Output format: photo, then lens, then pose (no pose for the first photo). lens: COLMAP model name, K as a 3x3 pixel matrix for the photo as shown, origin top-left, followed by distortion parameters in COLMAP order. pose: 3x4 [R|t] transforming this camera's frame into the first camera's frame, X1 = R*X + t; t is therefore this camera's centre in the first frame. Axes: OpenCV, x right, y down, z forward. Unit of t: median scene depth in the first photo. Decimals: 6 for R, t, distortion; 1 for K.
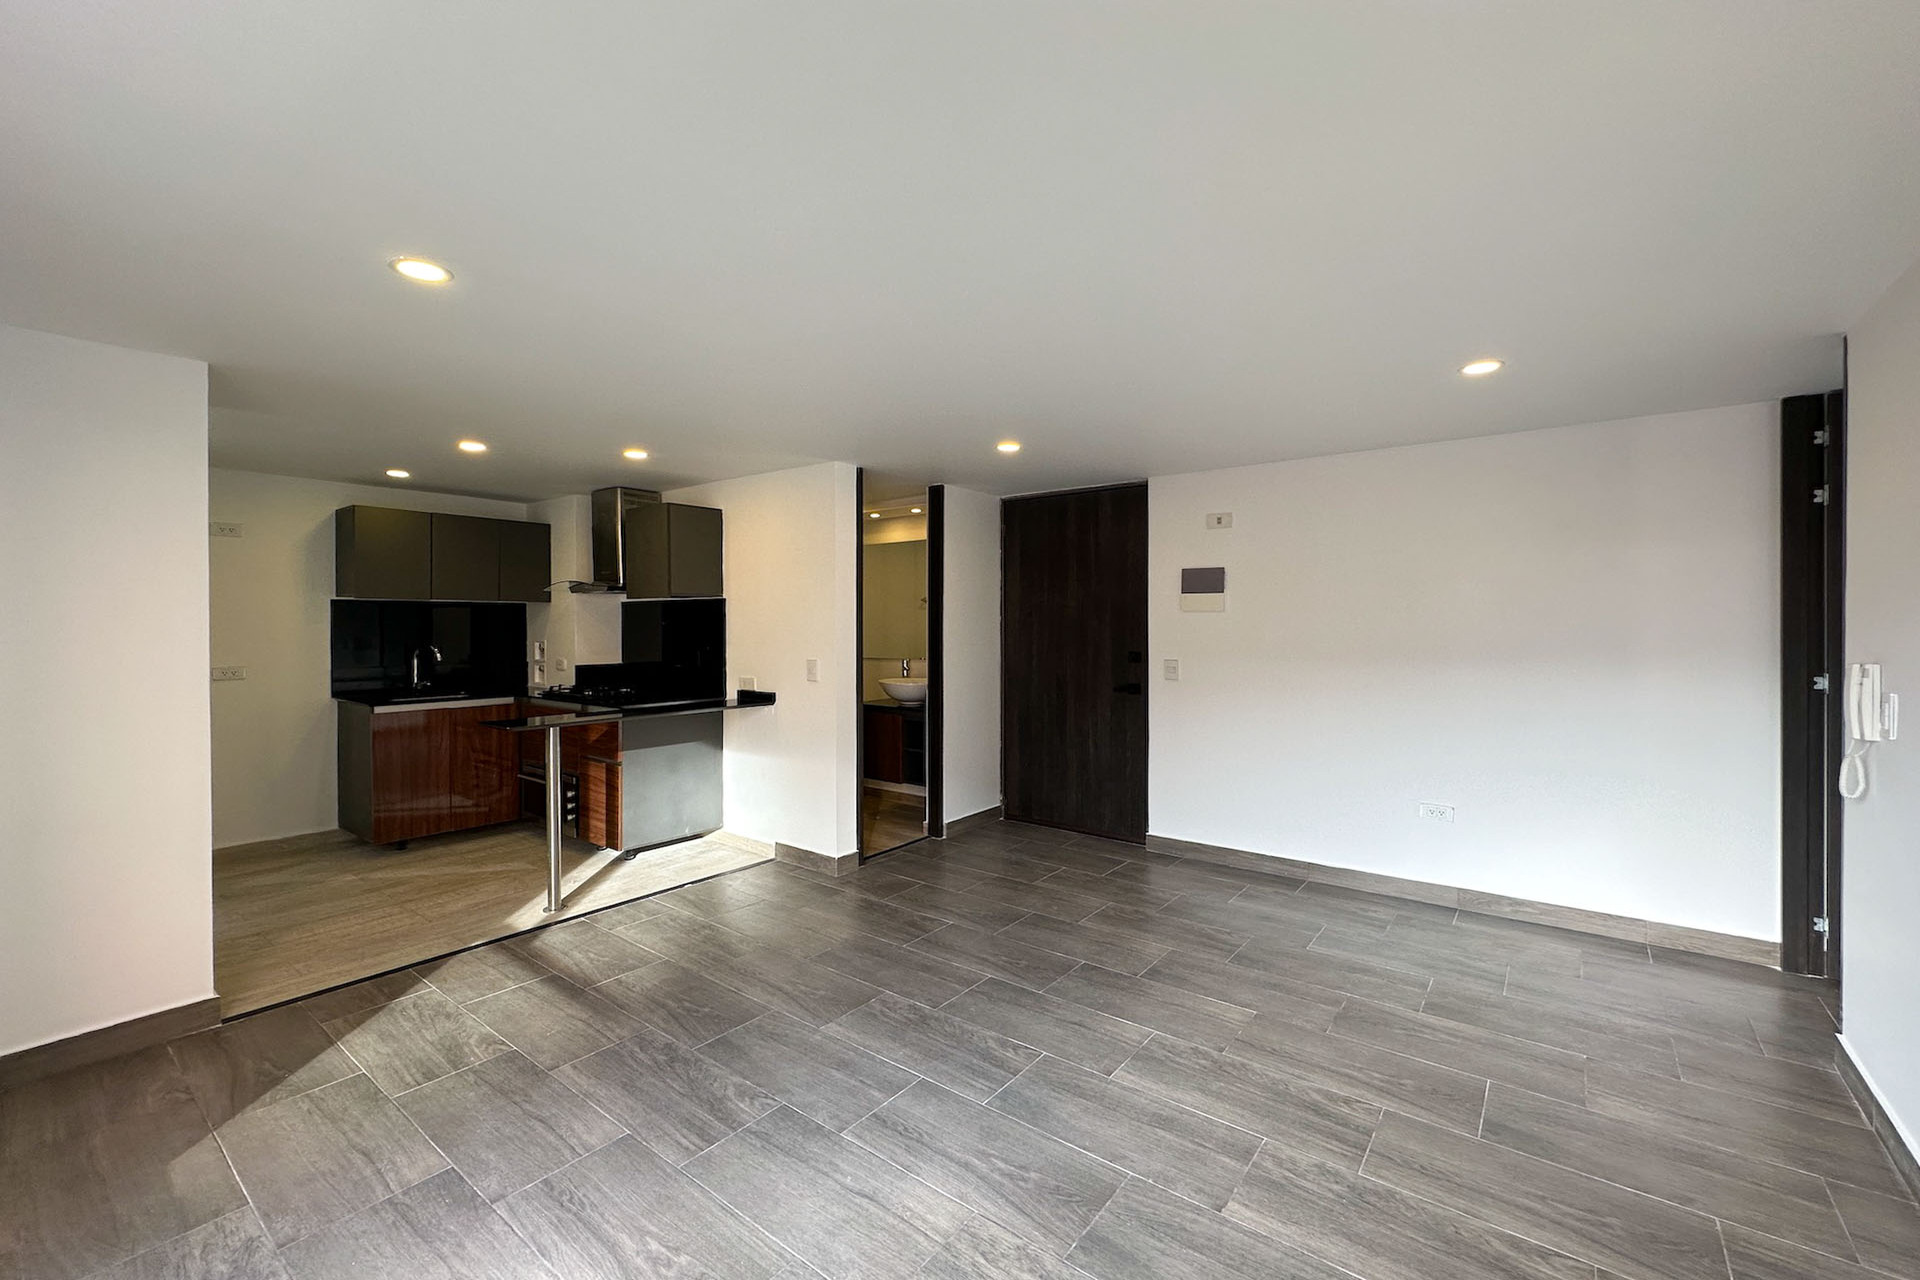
lens RADIAL K [[783.5, 0, 957.9], [0, 783.5, 635.3], [0, 0, 1]] dist [-0.007286, 0.000713]
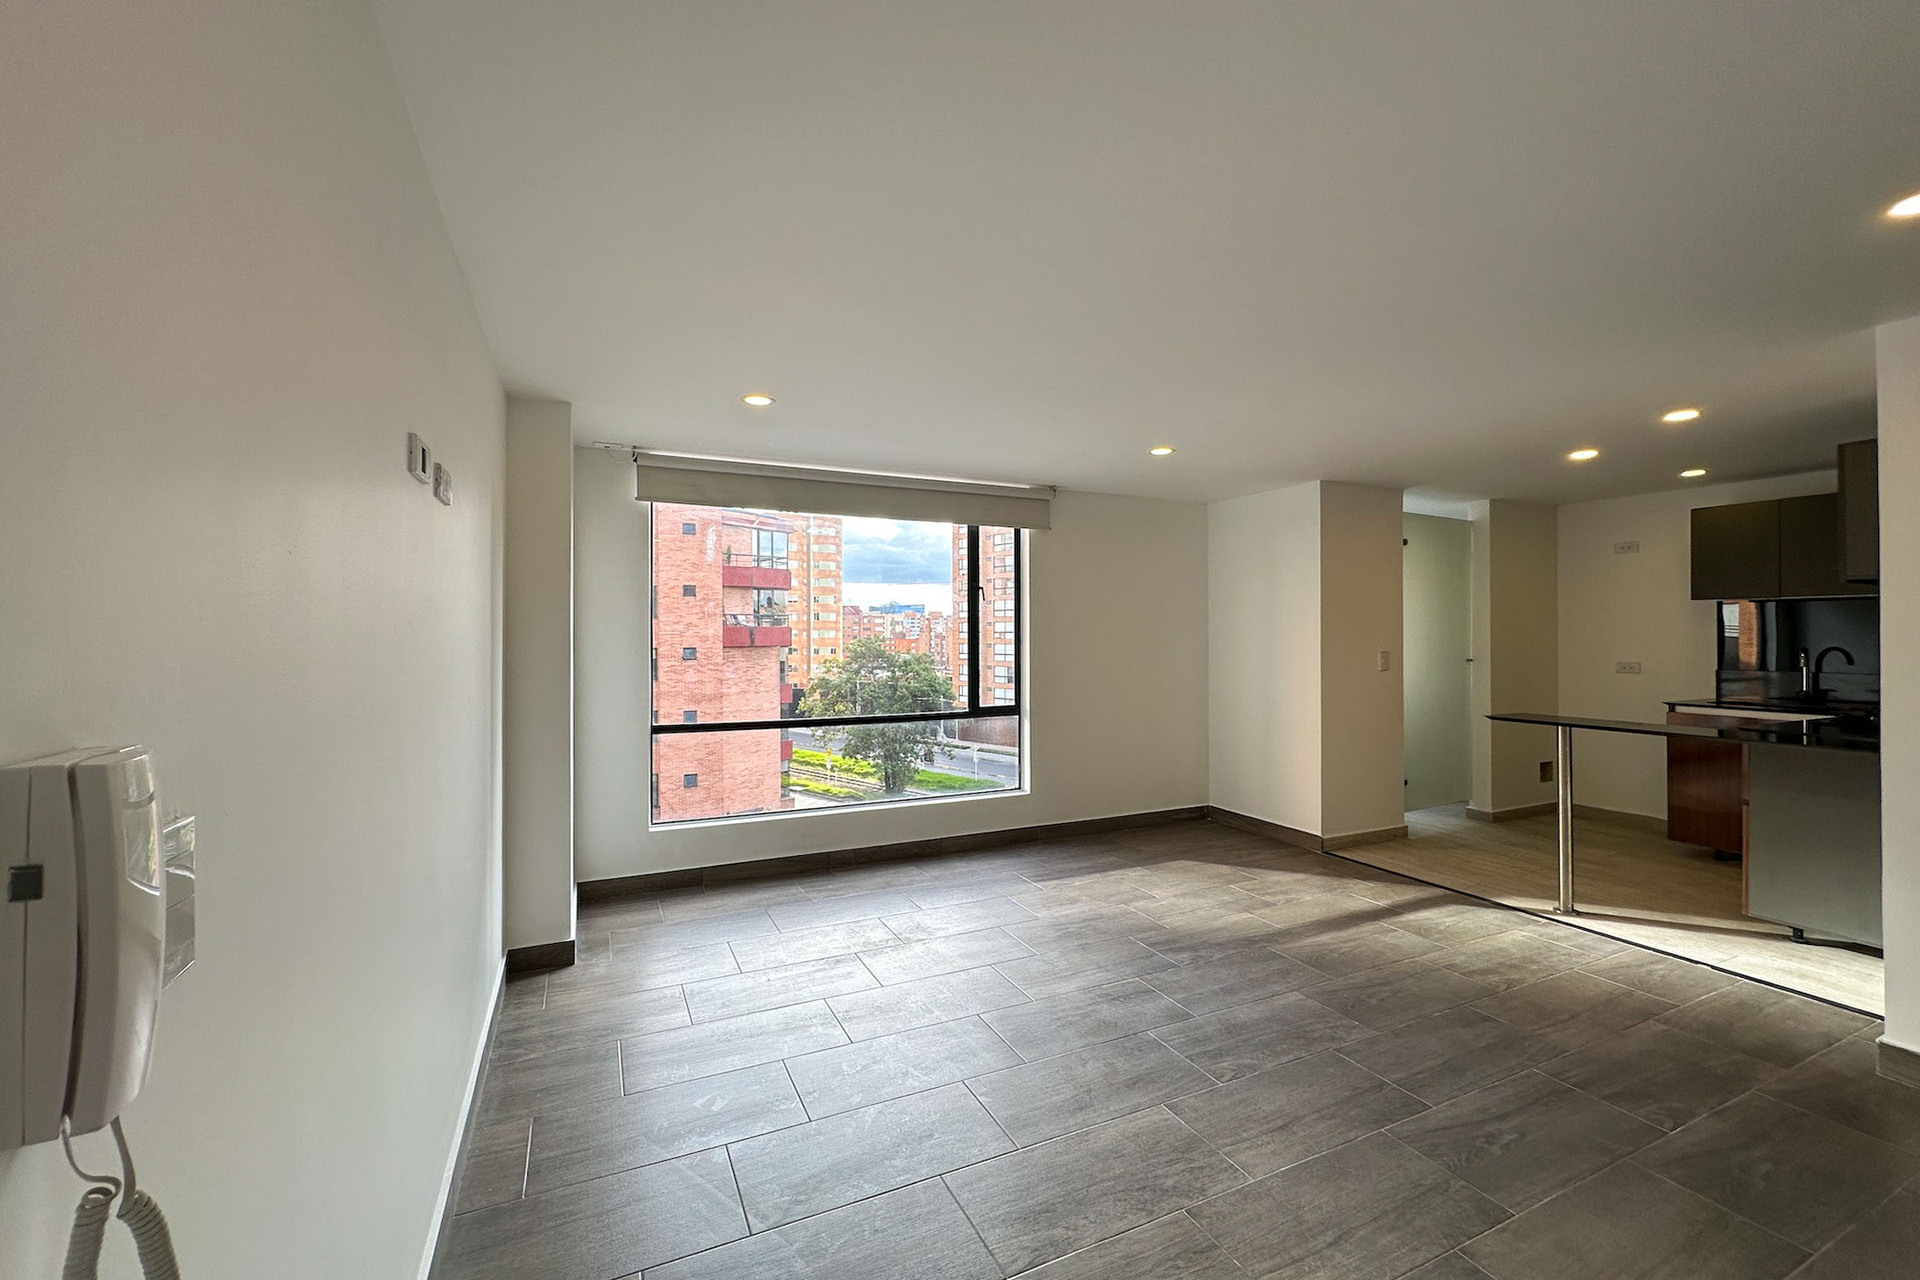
lens RADIAL K [[783.5, 0, 955.3], [0, 783.5, 634.2], [0, 0, 1]] dist [-0.007286, 0.000713]
pose [[-0.452676, 0.000388, -0.891675, 0.753975], [-0.013070, 0.999890, 0.007070, 0.003116], [0.891579, 0.014854, -0.452621, 0.795788]]
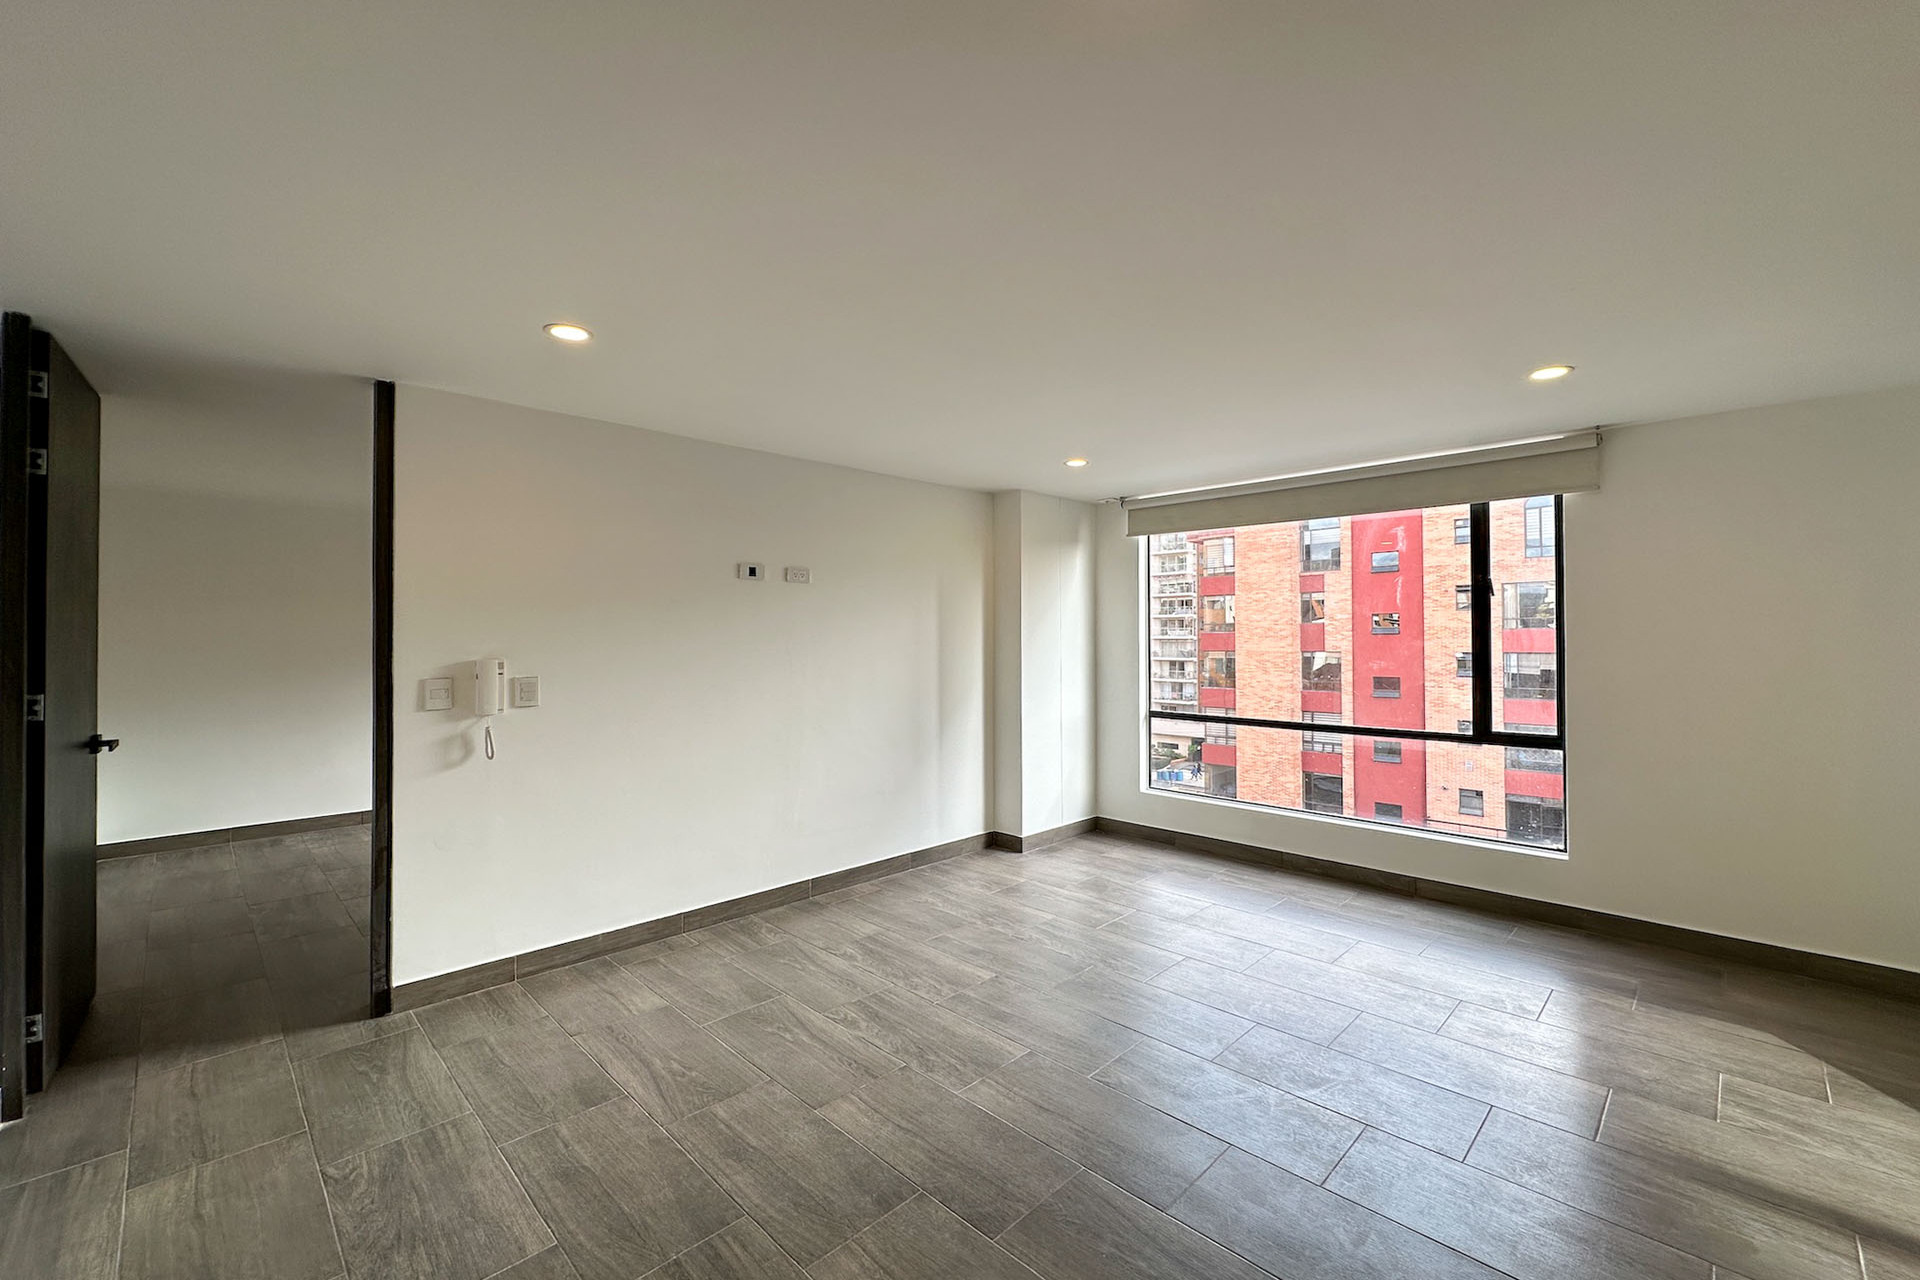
lens RADIAL K [[783.5, 0, 954.0], [0, 783.5, 632.1], [0, 0, 1]] dist [-0.007286, 0.000713]
pose [[-0.991583, 0.005284, 0.129366, 0.104384], [0.006783, 0.999915, 0.011152, -0.014450], [-0.129296, 0.011936, -0.991534, 1.382814]]
